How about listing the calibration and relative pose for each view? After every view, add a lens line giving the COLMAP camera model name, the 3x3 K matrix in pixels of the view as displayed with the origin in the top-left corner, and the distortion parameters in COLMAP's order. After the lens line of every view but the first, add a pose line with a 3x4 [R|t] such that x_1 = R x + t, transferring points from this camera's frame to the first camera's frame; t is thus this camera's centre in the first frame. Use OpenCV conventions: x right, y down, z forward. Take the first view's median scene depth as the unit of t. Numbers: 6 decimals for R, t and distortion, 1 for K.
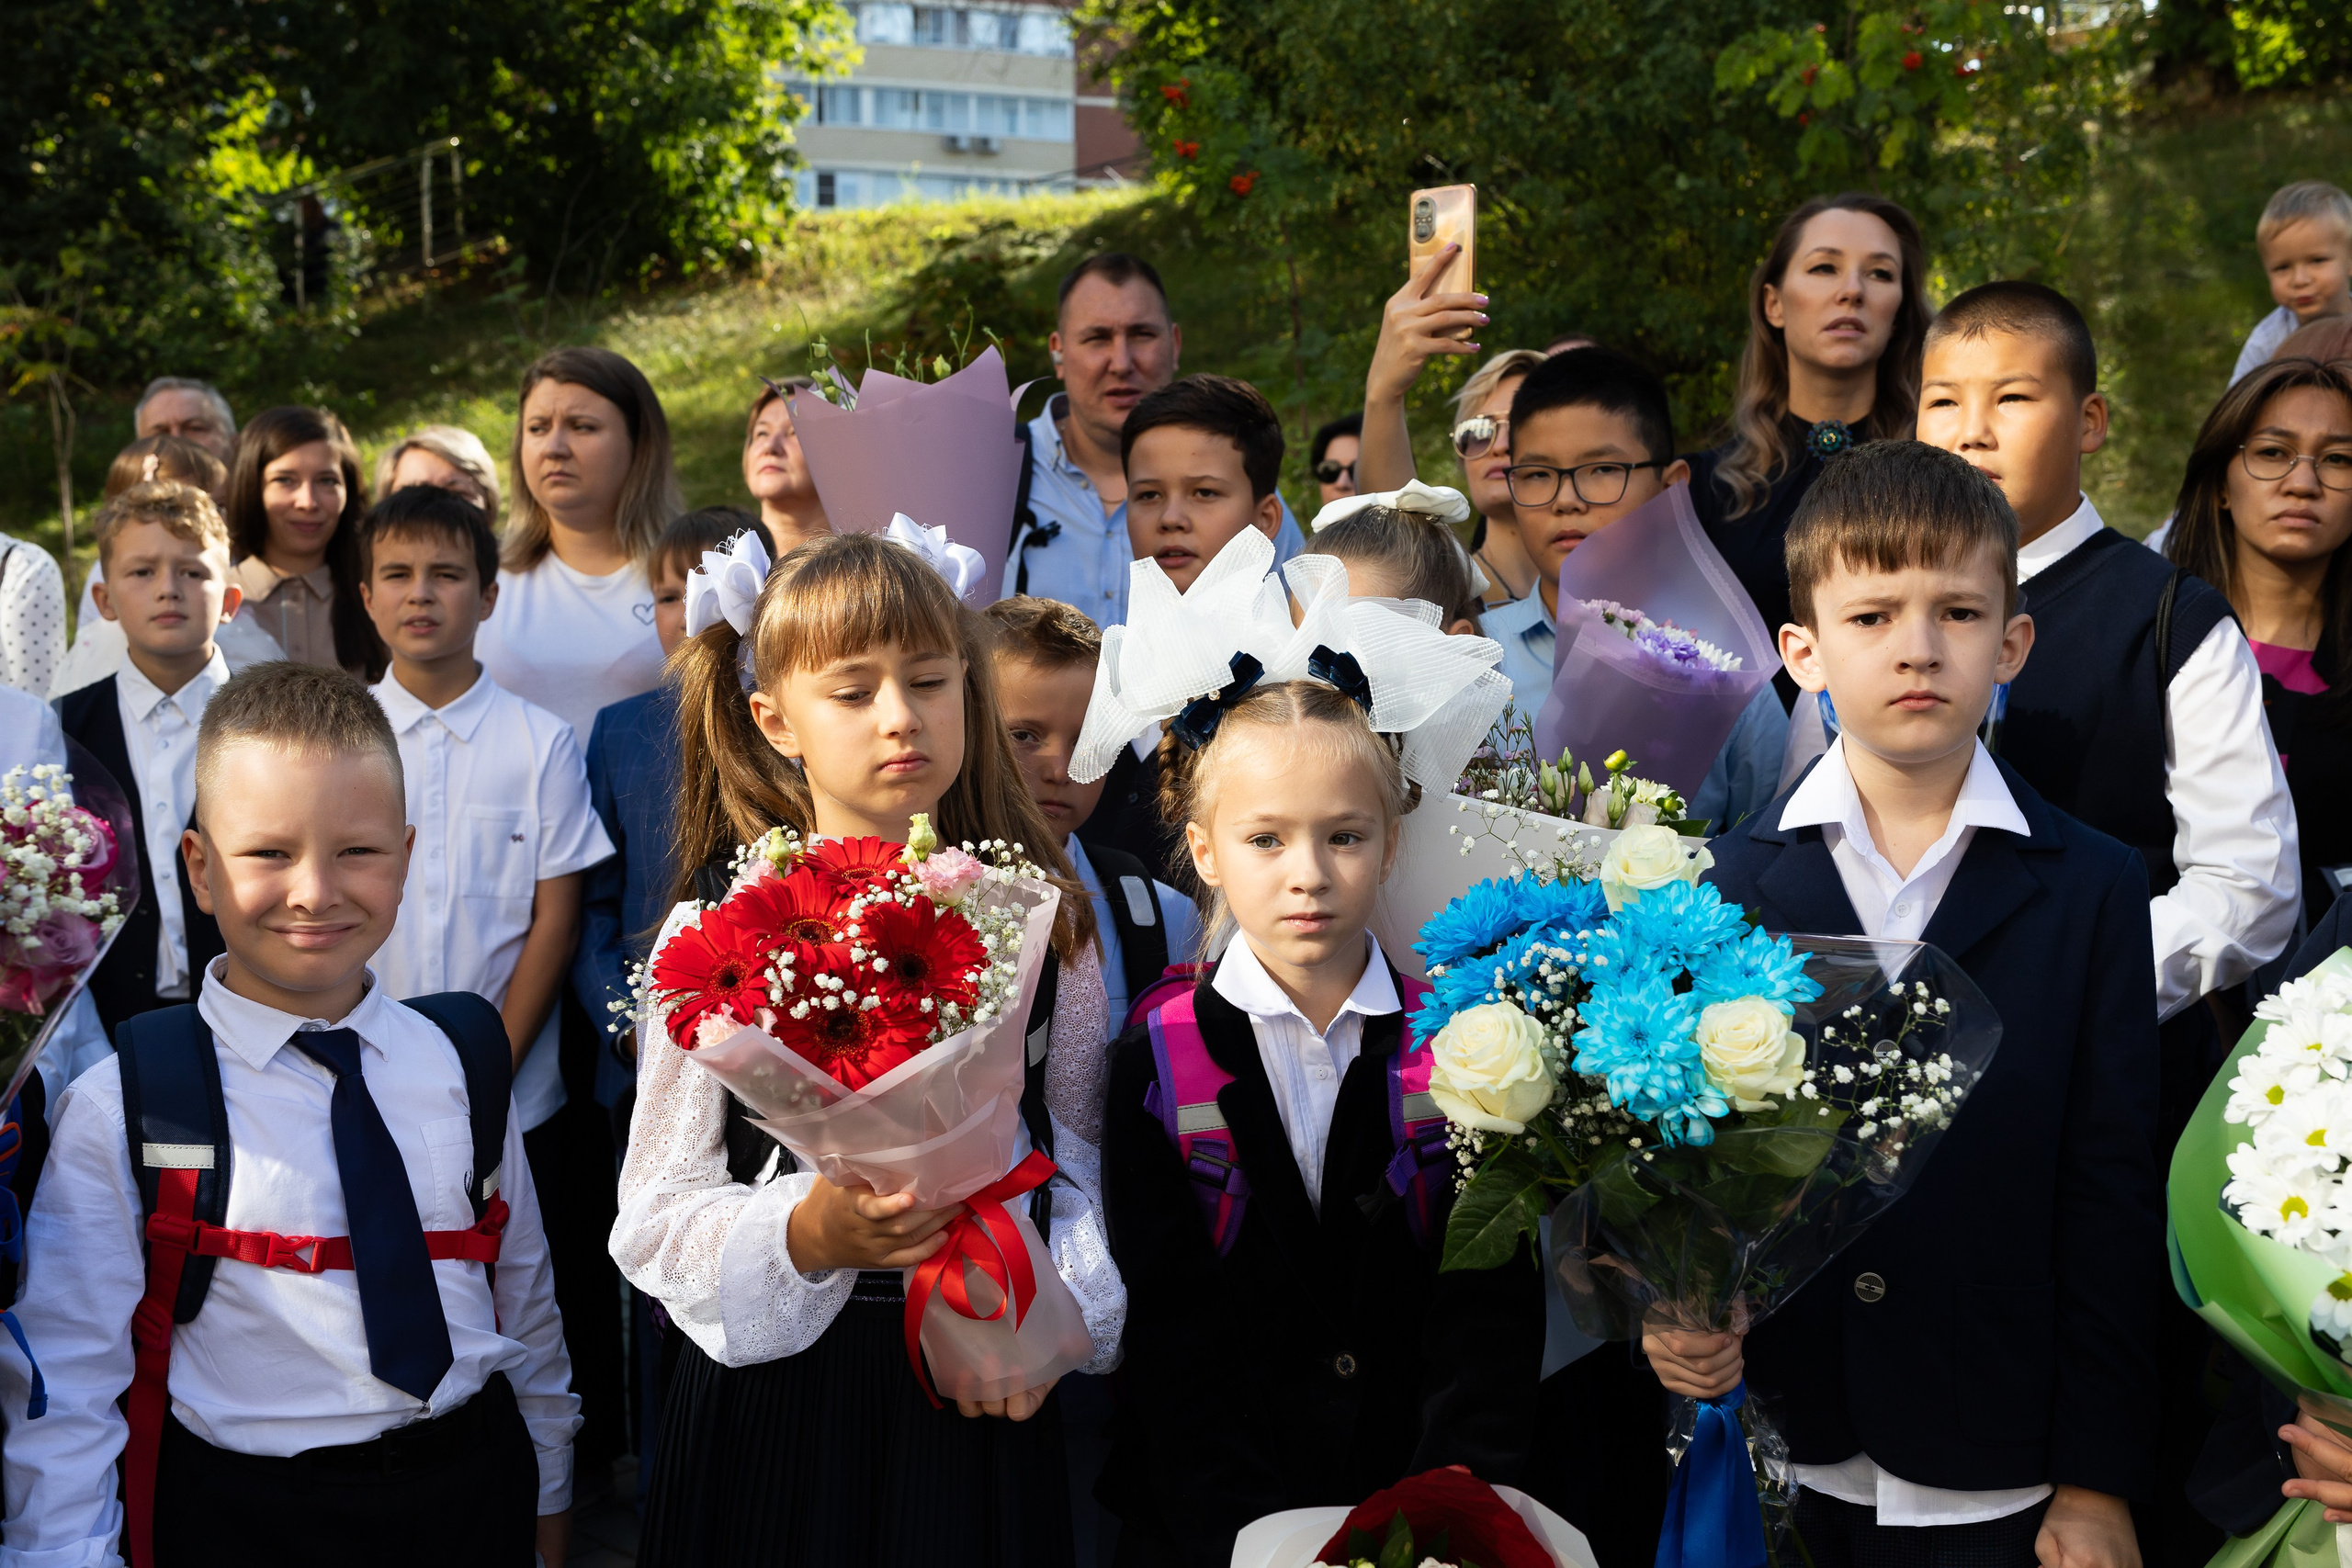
lens RADIAL K [[2318.4, 0, 1176.0], [0, 2318.4, 784.0], [0, 0, 1]] dist [0.004081, -0.012076]
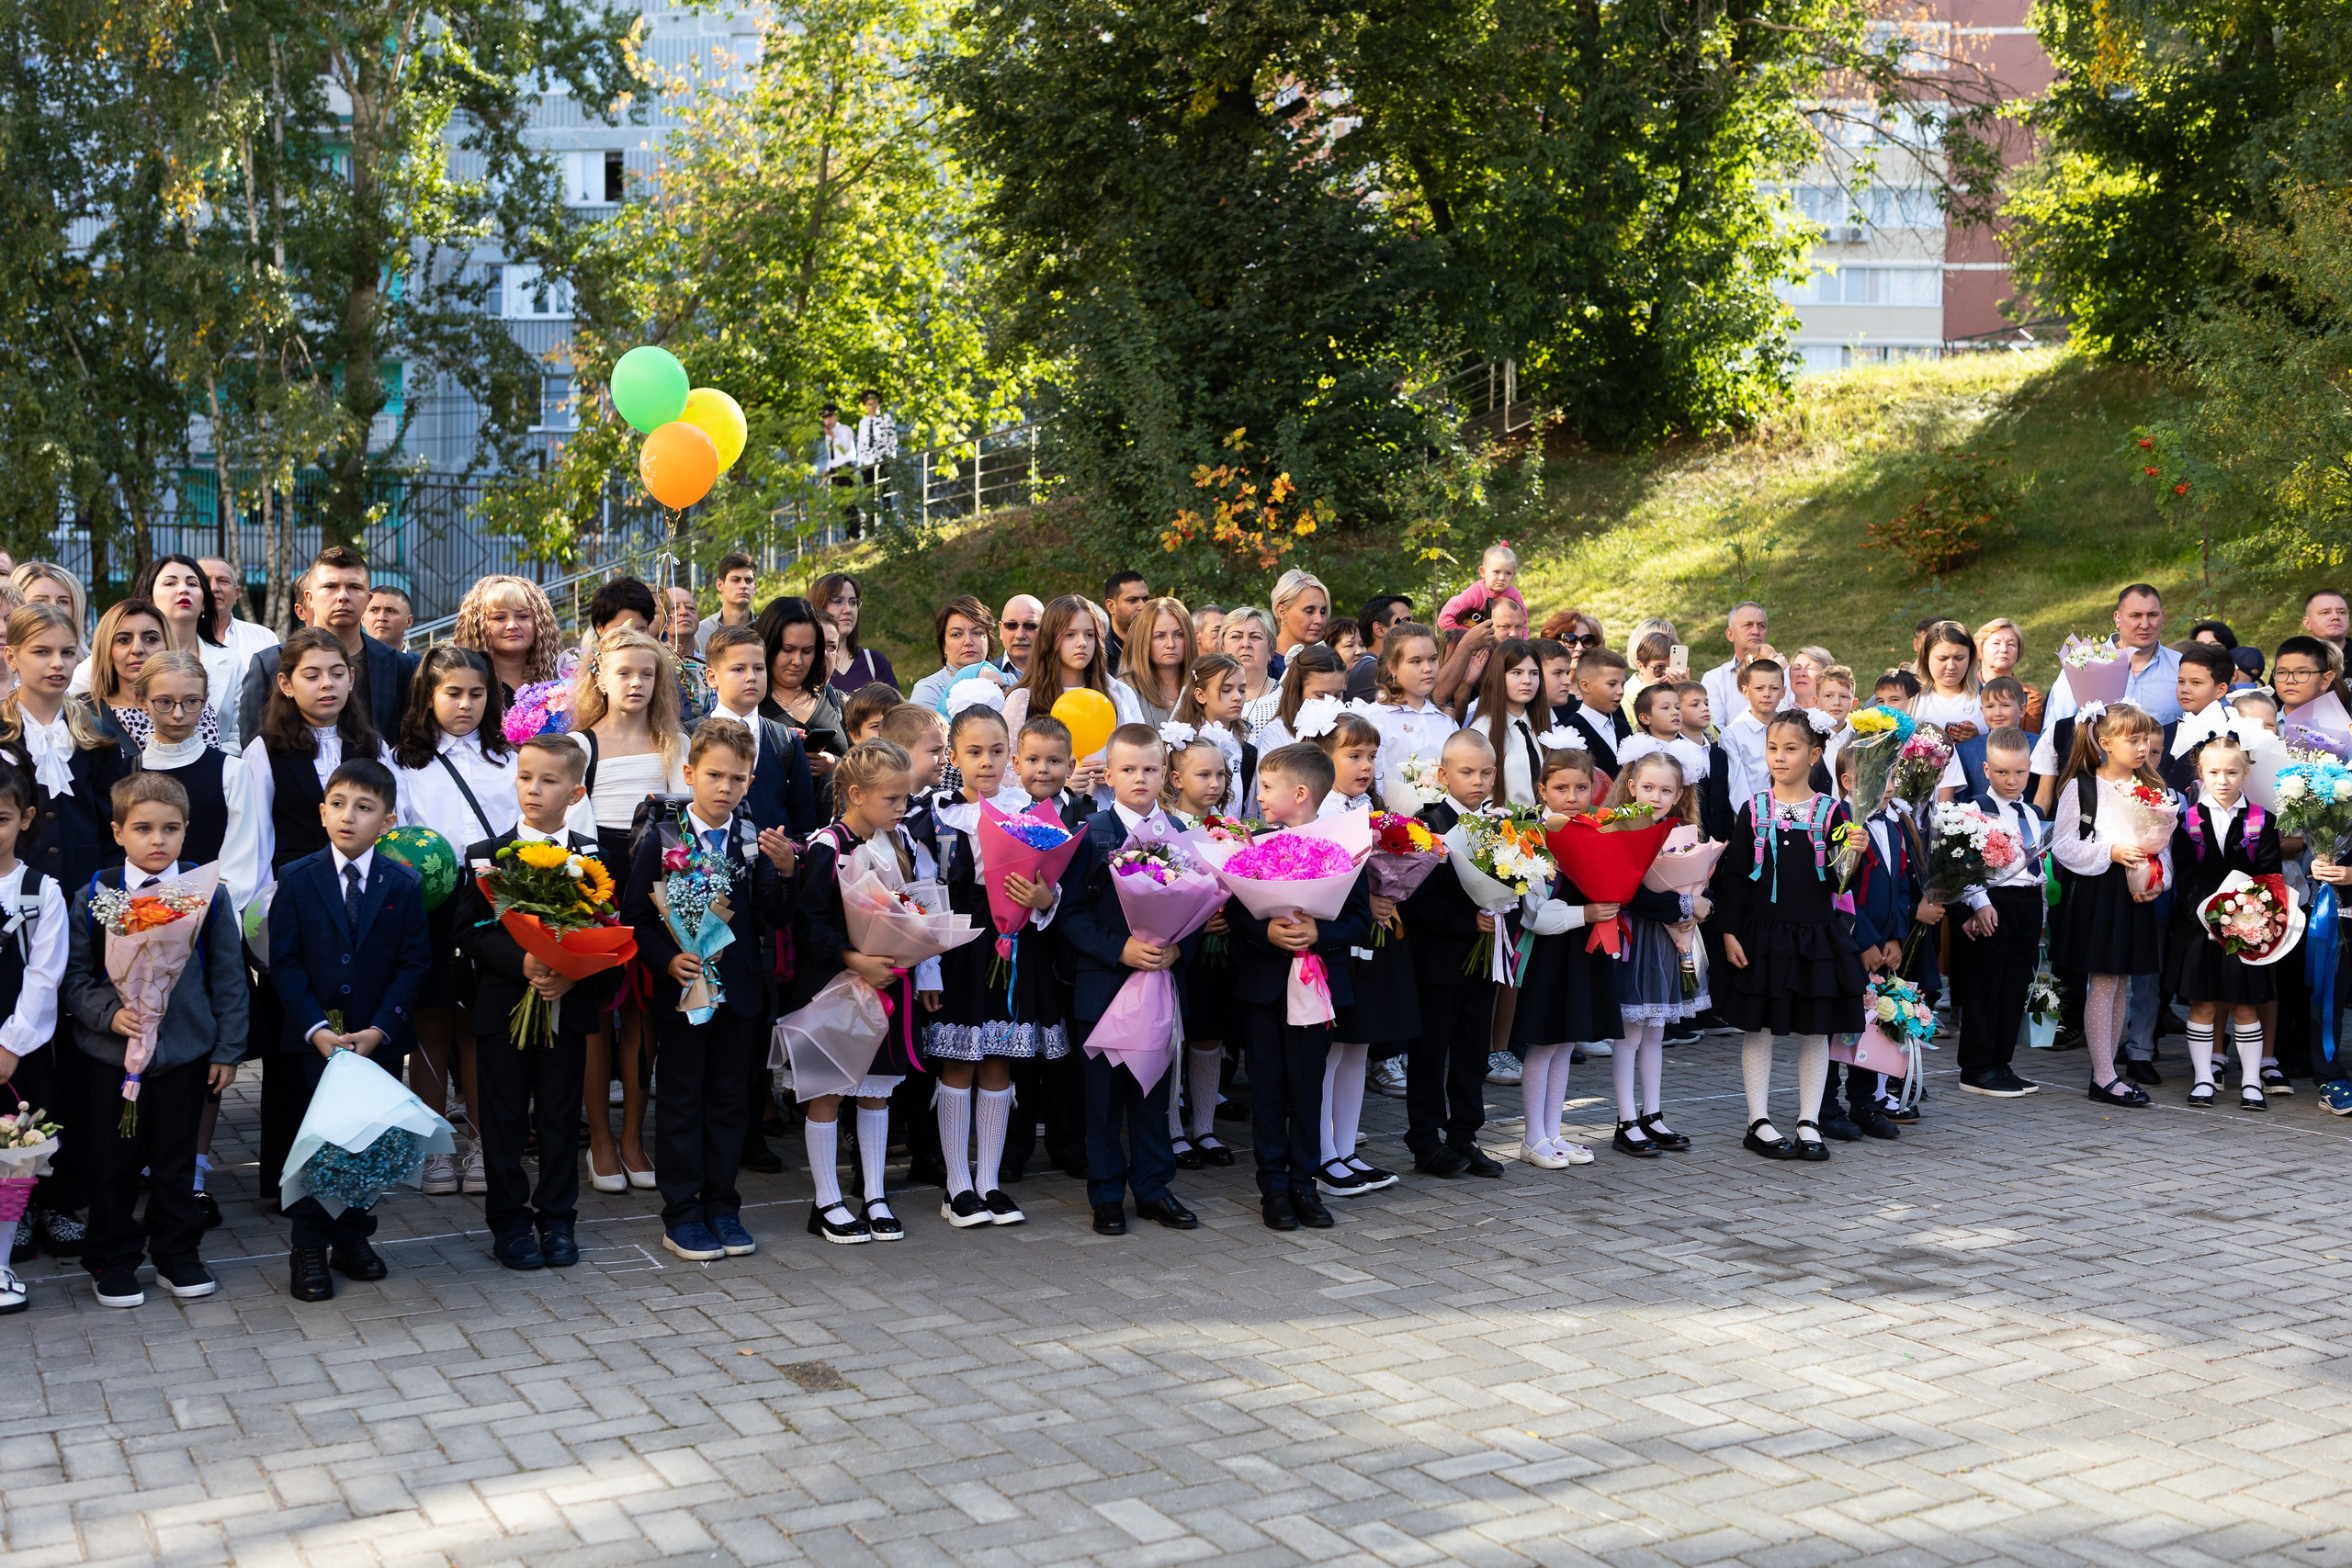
lens RADIAL K [[2343.5, 0, 1174.7], [0, 2343.5, 771.6], [0, 0, 1]] dist [0.000495, -0.000910]
pose [[0.940761, 0.022241, -0.338340, -0.033904], [-0.032323, 0.999185, -0.024192, 0.020903], [0.337526, 0.033695, 0.940713, -0.423225]]
